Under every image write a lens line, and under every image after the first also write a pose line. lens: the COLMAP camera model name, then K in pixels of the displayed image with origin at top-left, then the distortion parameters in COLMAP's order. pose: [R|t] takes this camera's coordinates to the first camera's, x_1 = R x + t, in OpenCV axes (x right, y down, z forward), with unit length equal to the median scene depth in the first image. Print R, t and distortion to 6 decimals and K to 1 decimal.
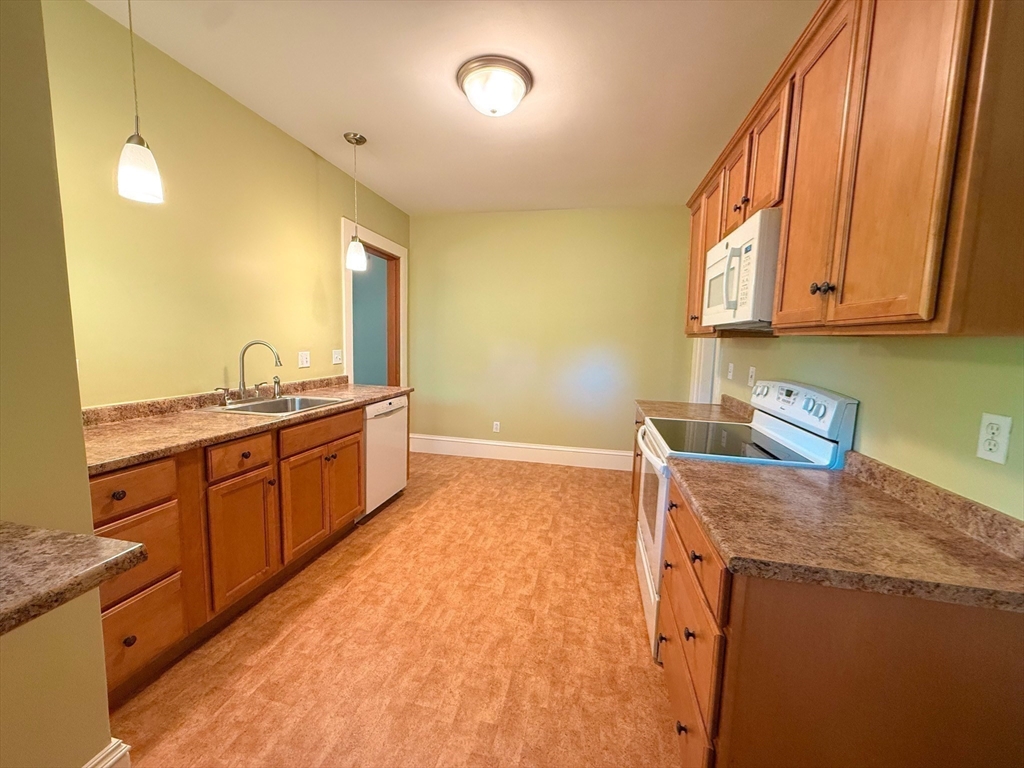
lens RADIAL K [[411.5, 0, 511.0], [0, 411.5, 382.3], [0, 0, 1]] dist [0.006767, -0.000280]
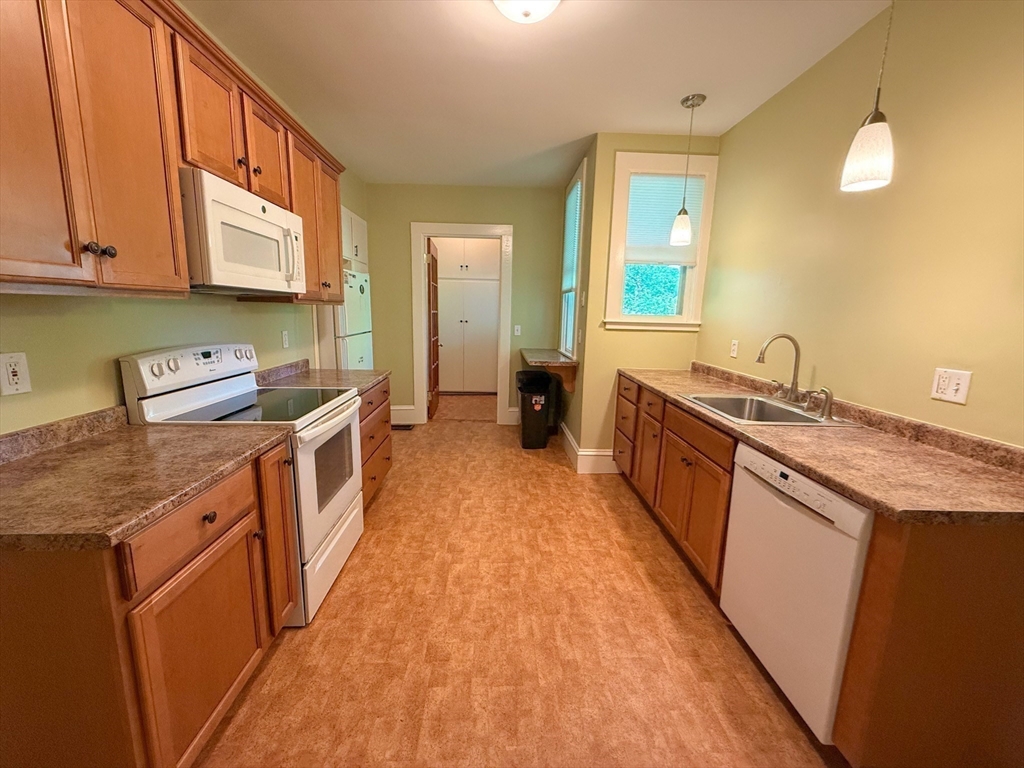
lens RADIAL K [[411.5, 0, 511.0], [0, 411.5, 382.3], [0, 0, 1]] dist [0.006767, -0.000280]
pose [[-0.968305, 0.000513, -0.249768, 0.025064], [-0.067245, 0.962539, 0.262672, -0.185813], [0.240547, 0.271142, -0.931997, 1.778106]]
